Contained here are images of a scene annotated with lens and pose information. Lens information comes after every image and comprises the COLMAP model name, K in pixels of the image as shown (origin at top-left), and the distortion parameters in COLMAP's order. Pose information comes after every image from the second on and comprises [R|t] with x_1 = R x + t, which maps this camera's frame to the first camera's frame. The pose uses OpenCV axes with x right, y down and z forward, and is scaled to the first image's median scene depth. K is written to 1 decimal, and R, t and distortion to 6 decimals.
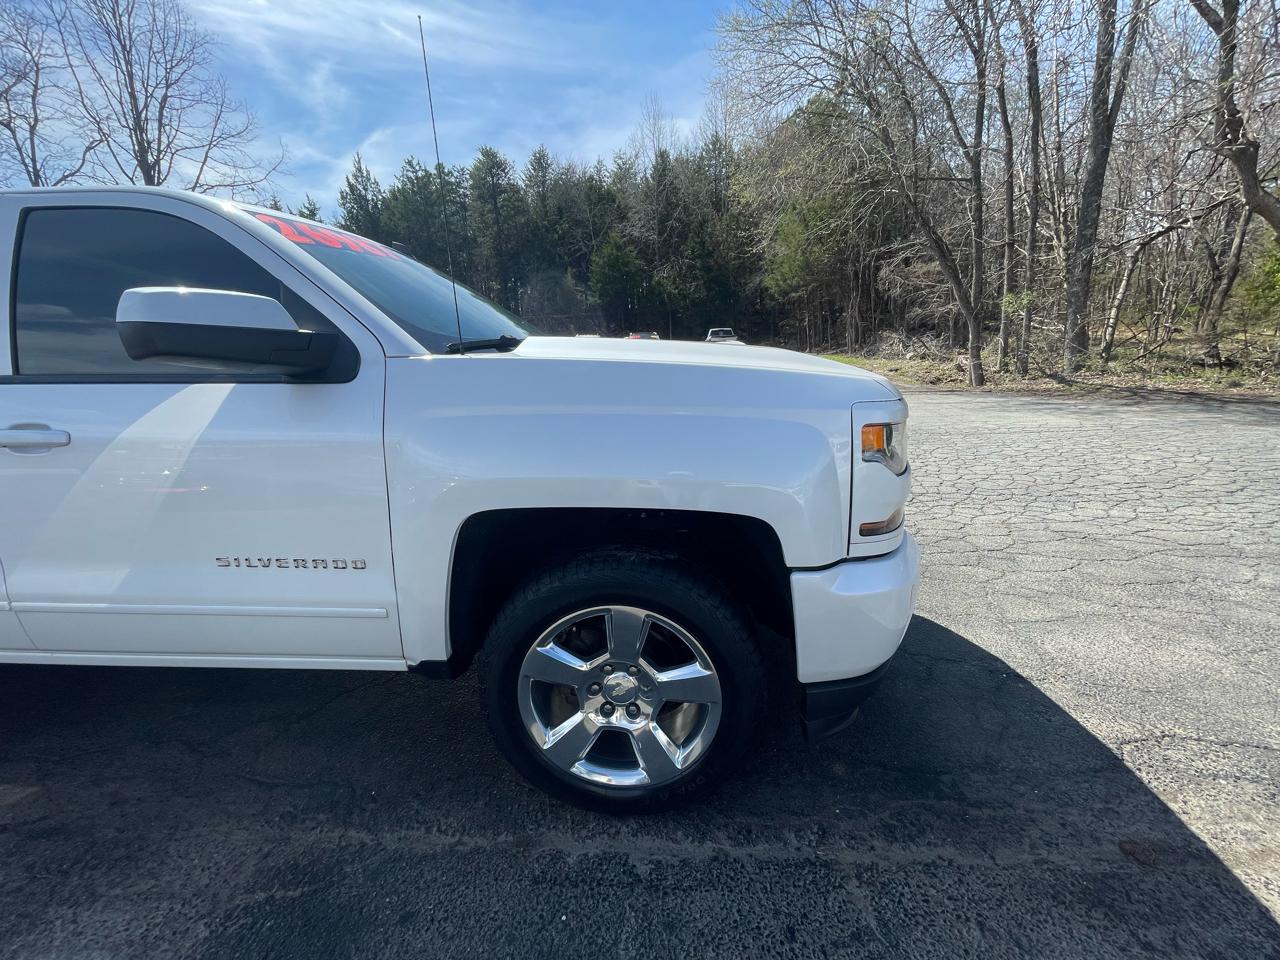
lens RADIAL K [[516.4, 0, 641.1], [0, 516.4, 481.3], [0, 0, 1]] dist [-0.000569, -0.000707]
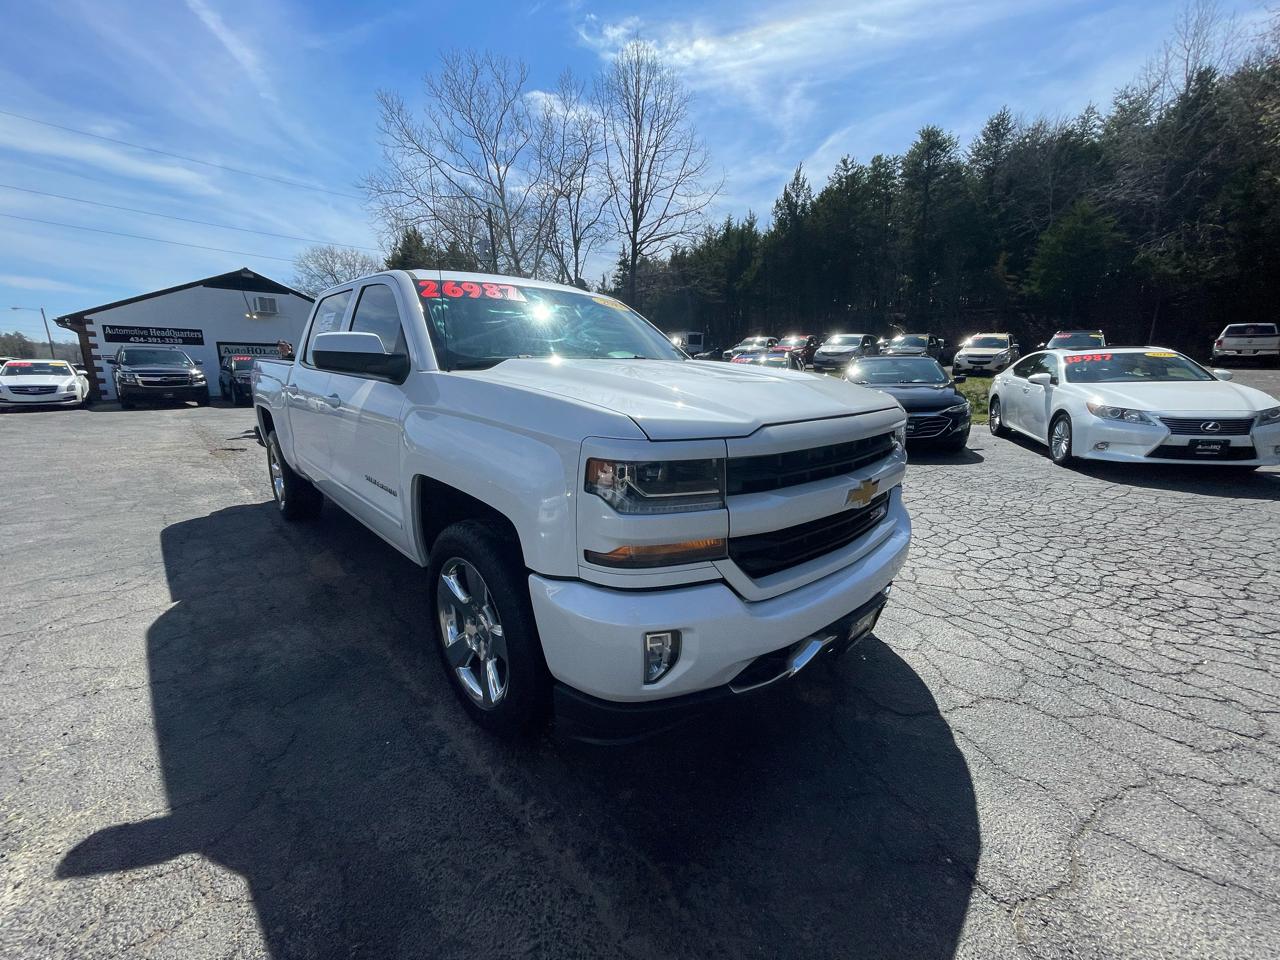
lens RADIAL K [[516.4, 0, 638.4], [0, 516.4, 479.6], [0, 0, 1]] dist [-0.000569, -0.000707]
pose [[0.735345, 0.188883, -0.650838, 0.062971], [-0.185777, 0.979768, 0.074445, -0.008568], [0.651732, 0.066168, 0.755558, 0.013811]]
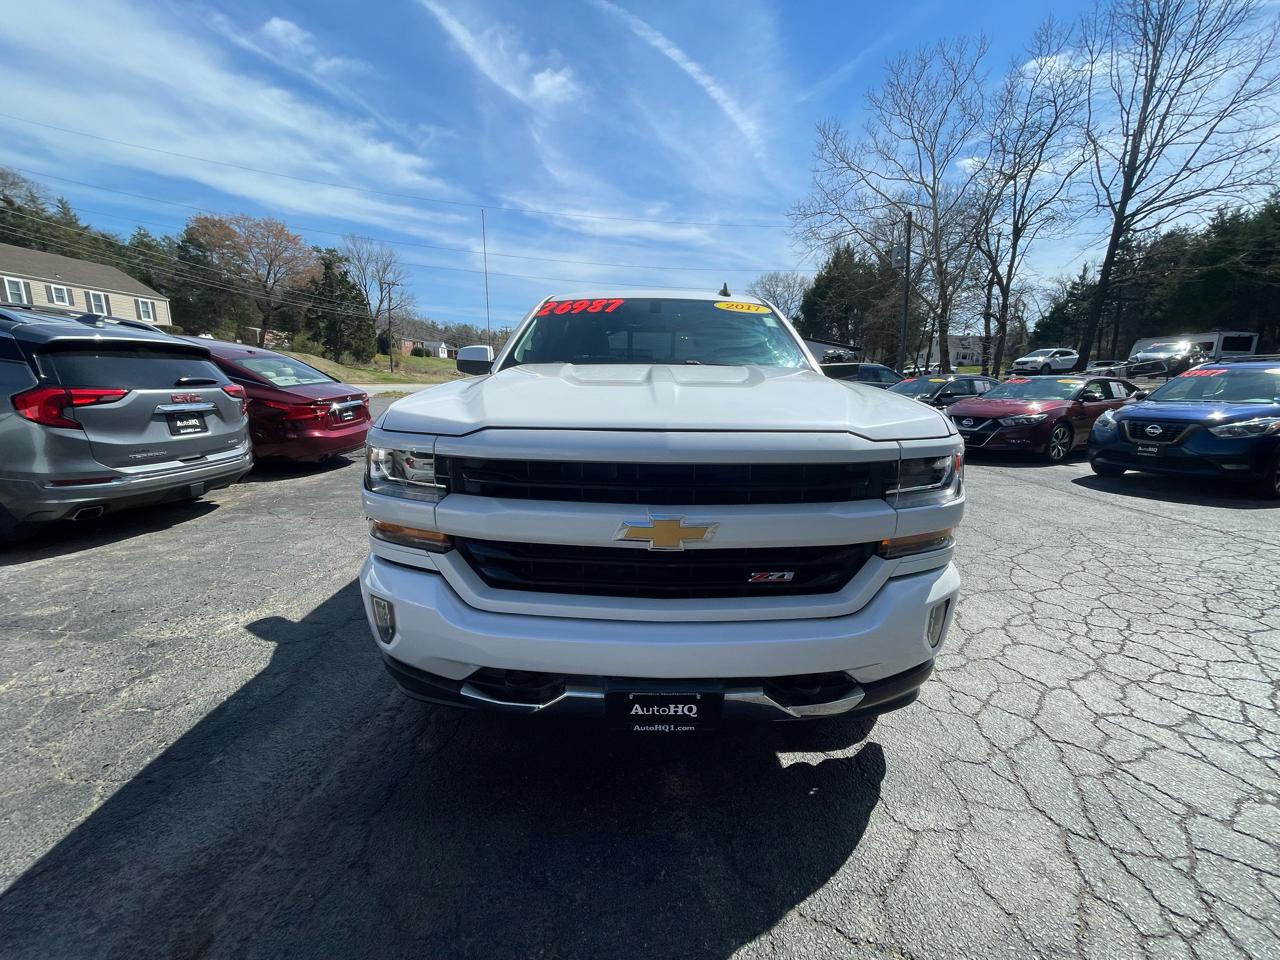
lens RADIAL K [[516.4, 0, 641.3], [0, 516.4, 478.3], [0, 0, 1]] dist [-0.000569, -0.000707]
pose [[0.055188, 0.235955, -0.970196, 0.093359], [-0.239811, 0.946367, 0.216519, -0.025183], [0.969250, 0.220714, 0.108813, 0.084035]]
